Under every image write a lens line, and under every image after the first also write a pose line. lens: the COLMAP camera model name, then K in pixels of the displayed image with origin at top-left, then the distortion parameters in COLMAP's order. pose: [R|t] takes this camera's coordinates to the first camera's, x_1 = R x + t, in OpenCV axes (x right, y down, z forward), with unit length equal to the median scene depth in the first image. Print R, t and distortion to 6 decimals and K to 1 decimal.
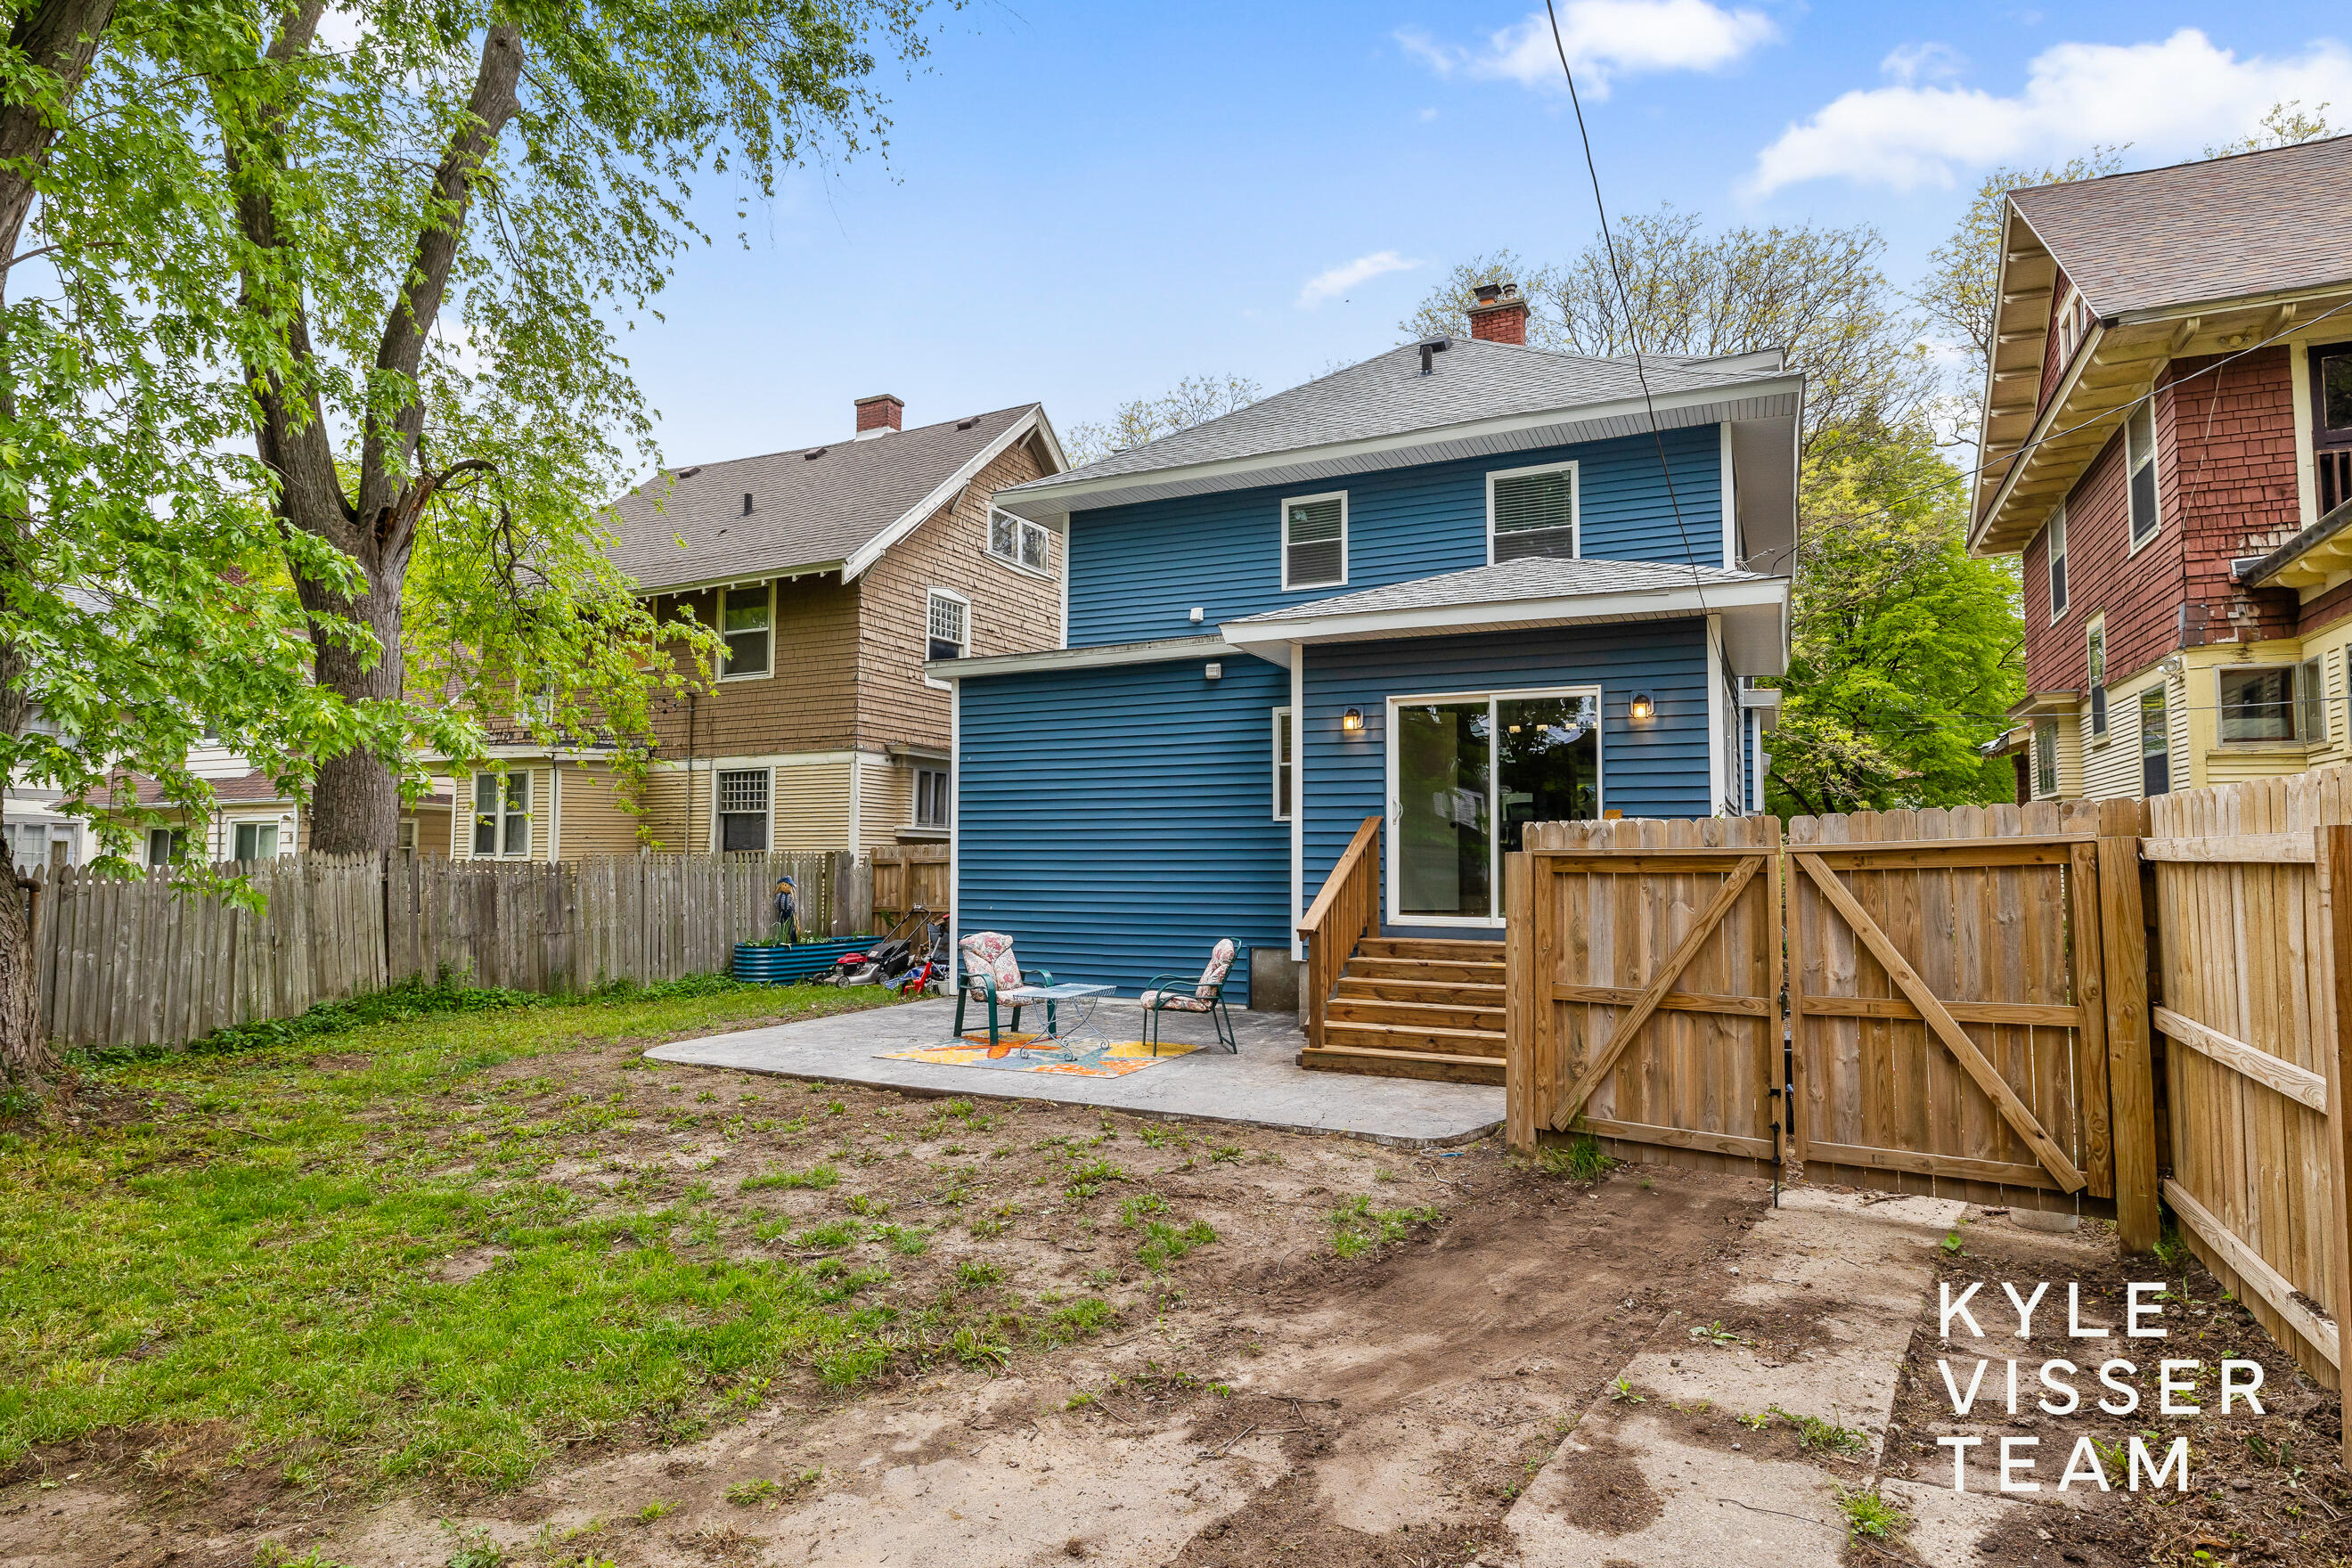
lens RADIAL K [[1291.6, 0, 1176.5], [0, 1291.6, 784.5], [0, 0, 1]] dist [-0.004010, -0.000439]
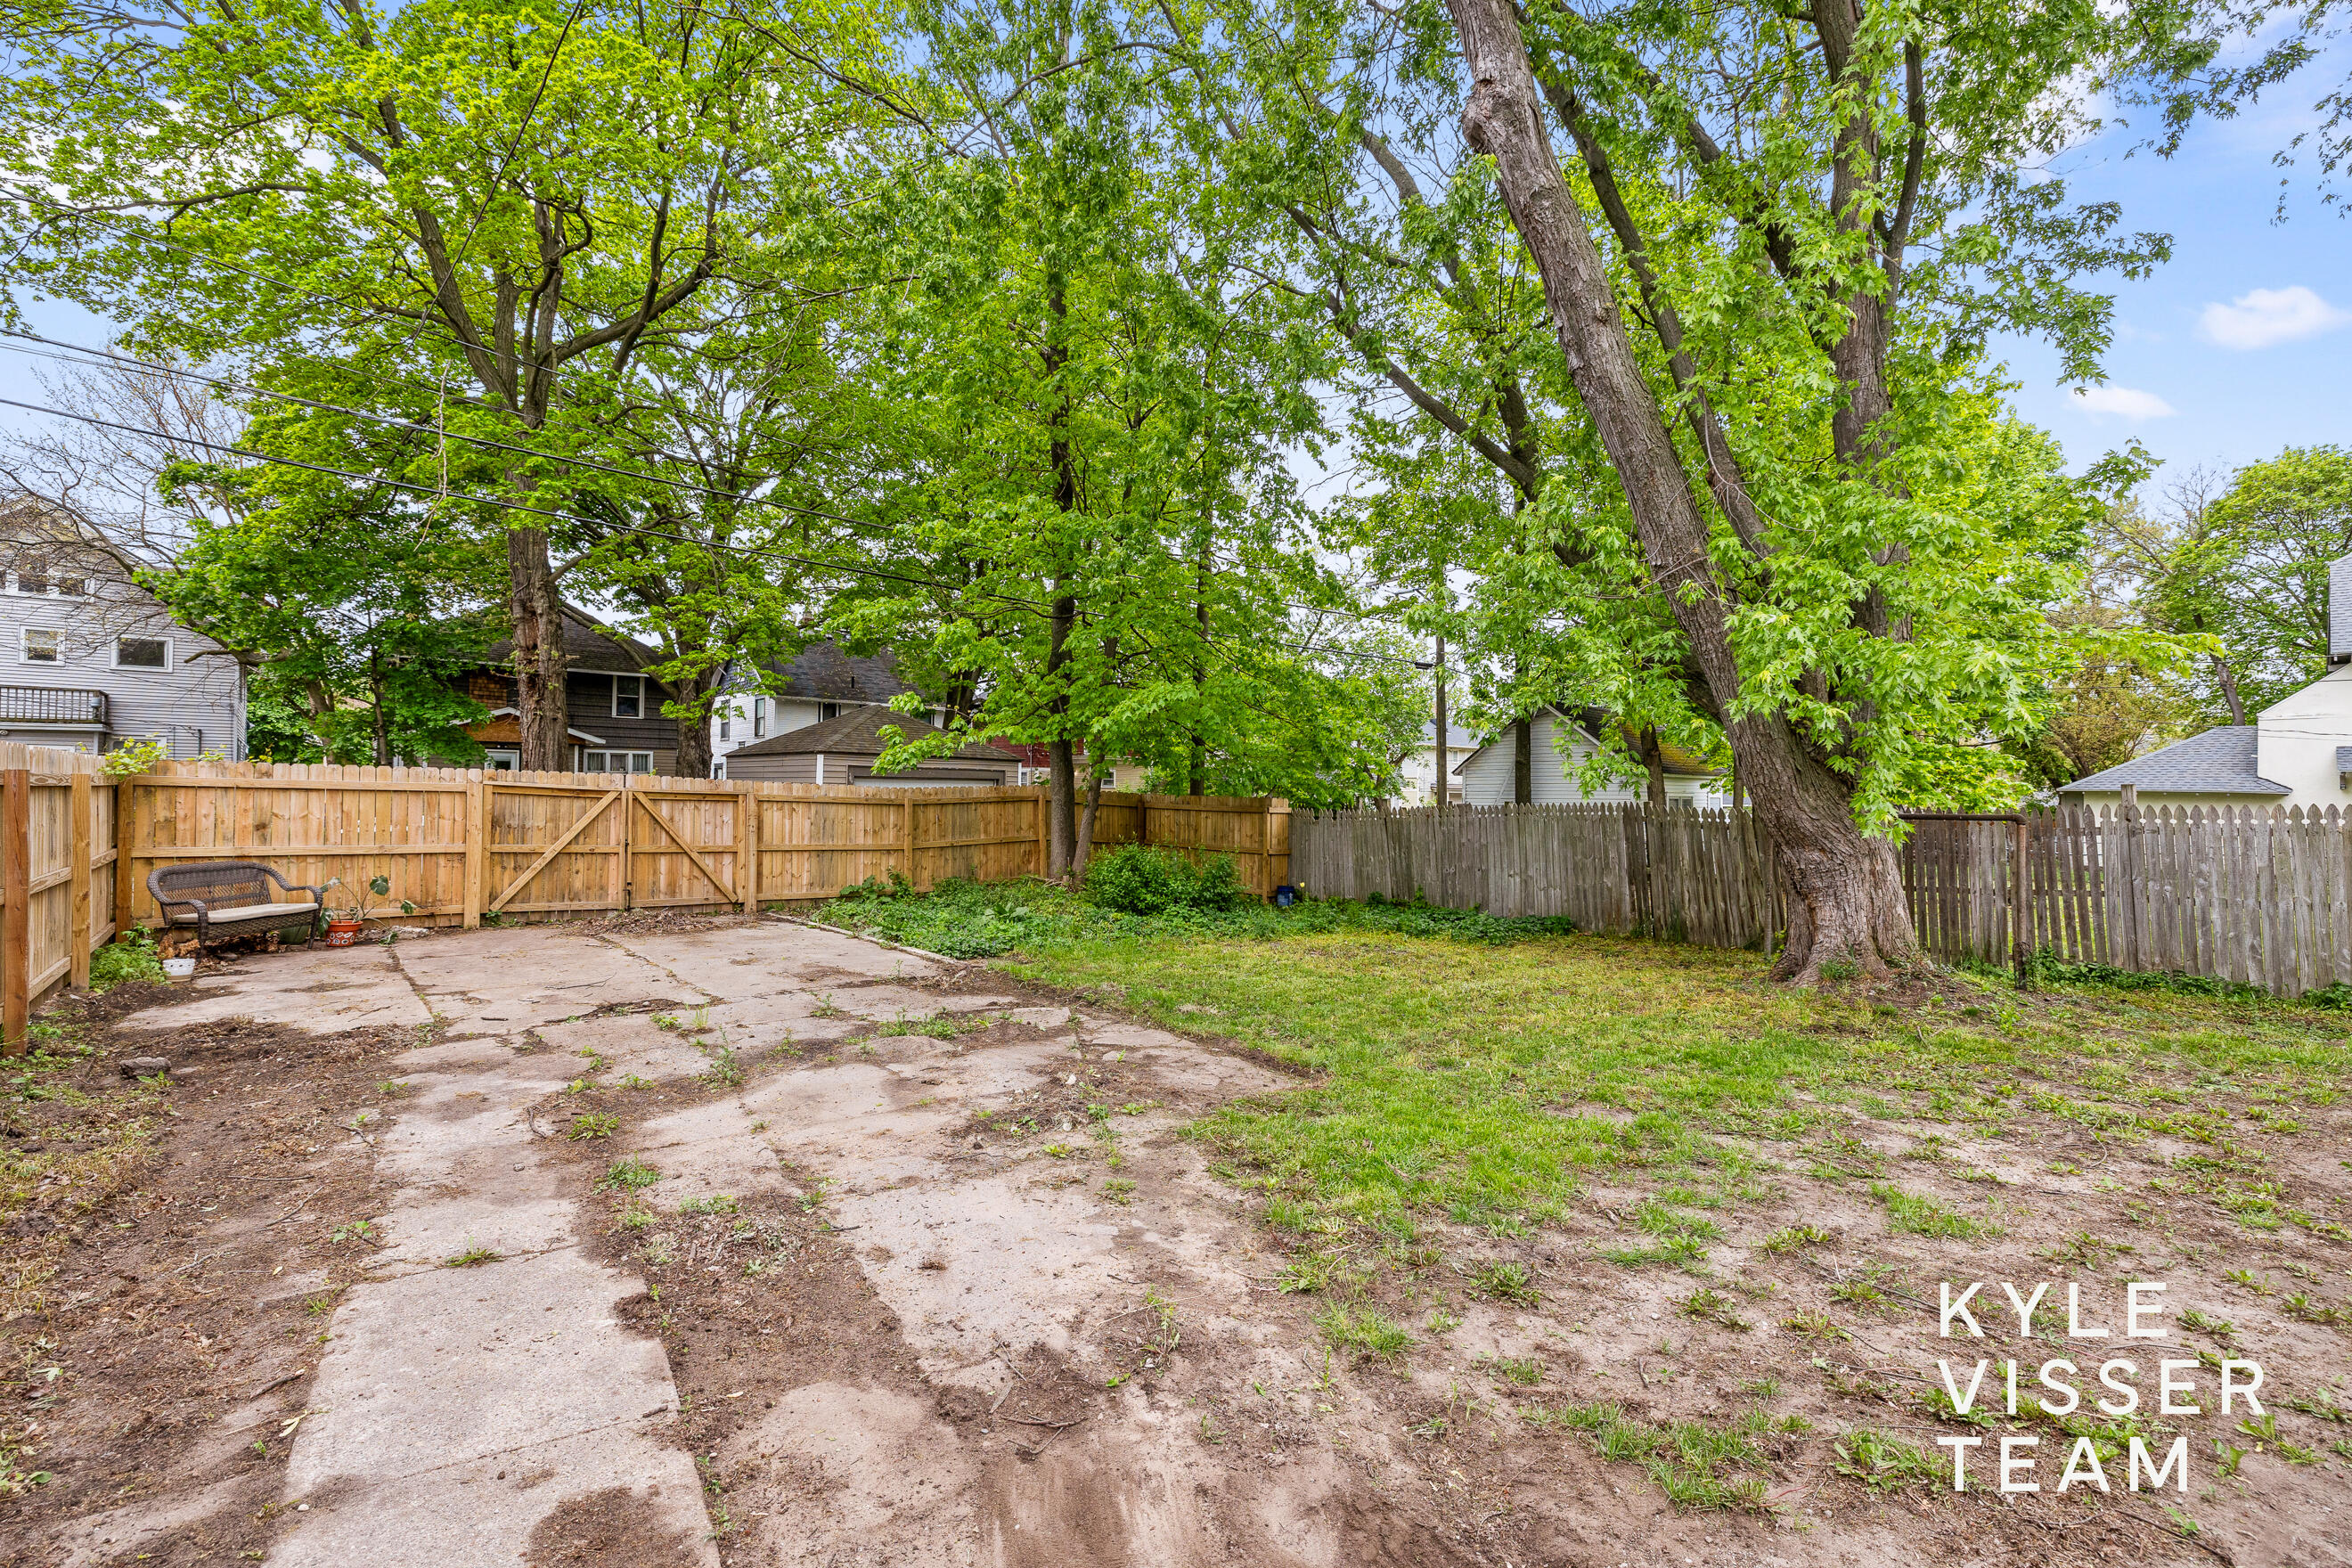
lens RADIAL K [[997.3, 0, 1176.3], [0, 997.3, 783.1], [0, 0, 1]] dist [0.002995, -0.000079]
pose [[-0.385757, -0.015217, -0.922475, 0.706939], [0.039789, 0.998659, -0.033113, 0.100021], [0.921742, -0.049478, -0.384634, 1.441620]]
